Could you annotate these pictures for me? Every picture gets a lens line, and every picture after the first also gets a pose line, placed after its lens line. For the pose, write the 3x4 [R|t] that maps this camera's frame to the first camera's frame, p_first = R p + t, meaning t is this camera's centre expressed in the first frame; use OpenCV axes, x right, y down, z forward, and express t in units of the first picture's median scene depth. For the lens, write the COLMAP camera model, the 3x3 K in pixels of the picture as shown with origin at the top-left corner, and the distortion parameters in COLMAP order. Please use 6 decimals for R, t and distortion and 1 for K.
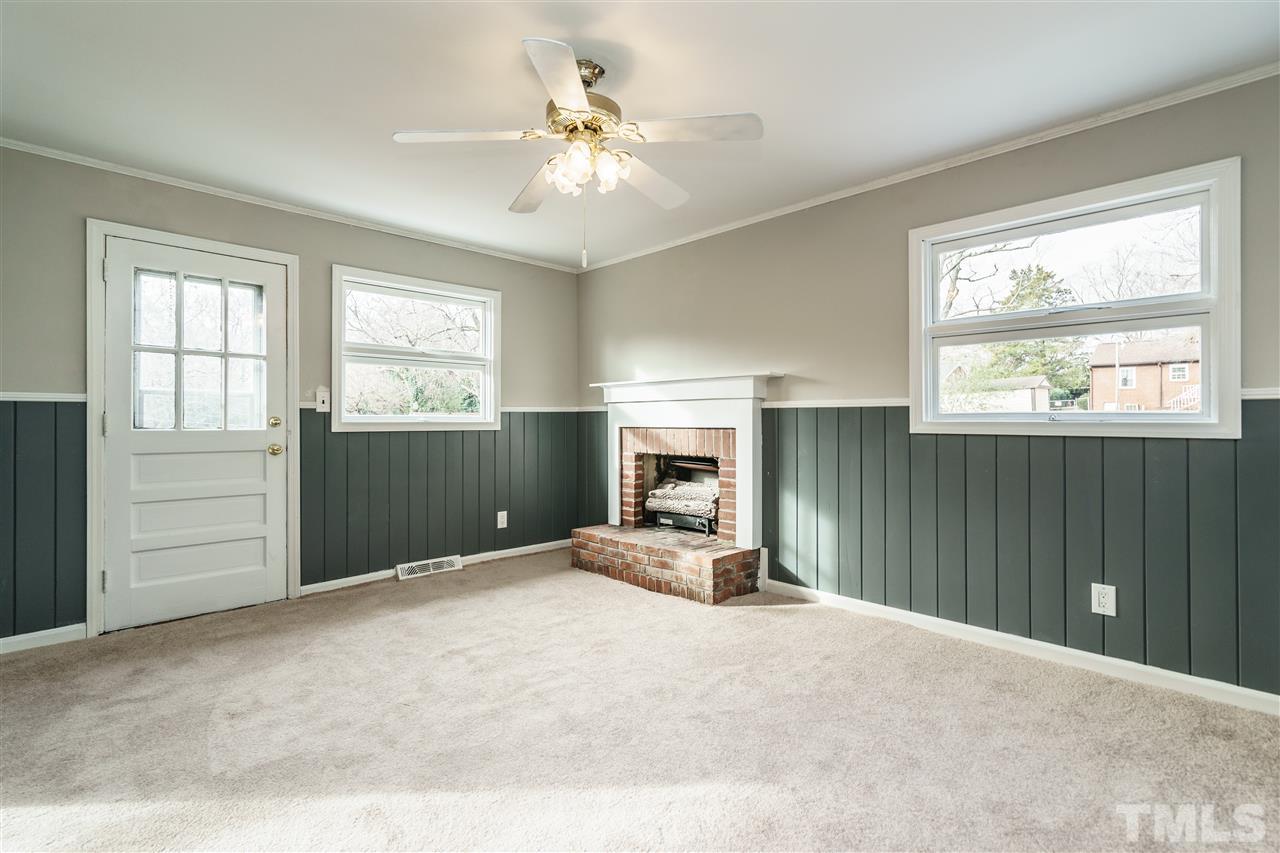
lens RADIAL K [[618.0, 0, 678.3], [0, 618.0, 423.0], [0, 0, 1]] dist [-0.001435, 0.003029]
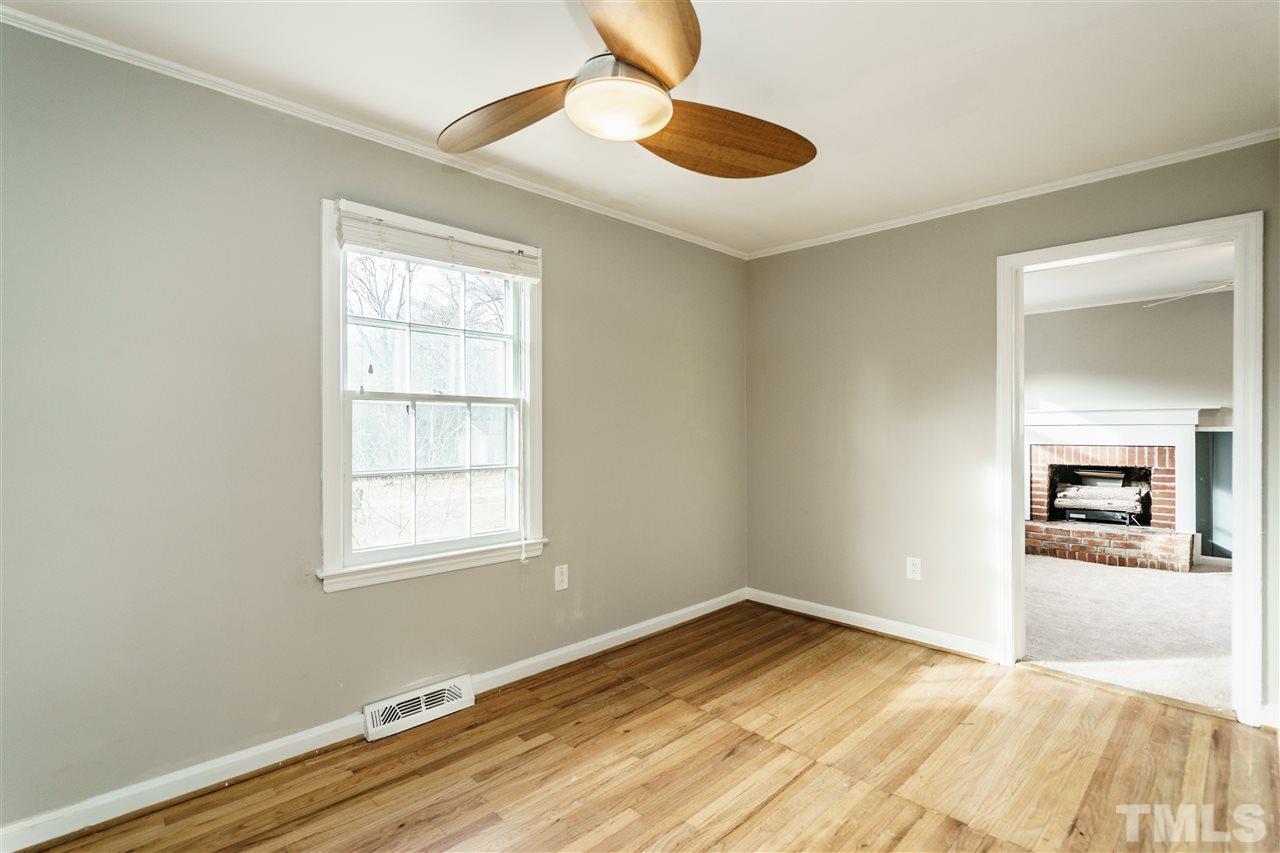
lens RADIAL K [[618.0, 0, 675.2], [0, 618.0, 428.3], [0, 0, 1]] dist [-0.001435, 0.003029]
pose [[0.999808, -0.003684, 0.019270, -1.032122], [0.003831, 0.999964, -0.007628, -0.024457], [-0.019242, 0.007700, 0.999785, -0.347665]]
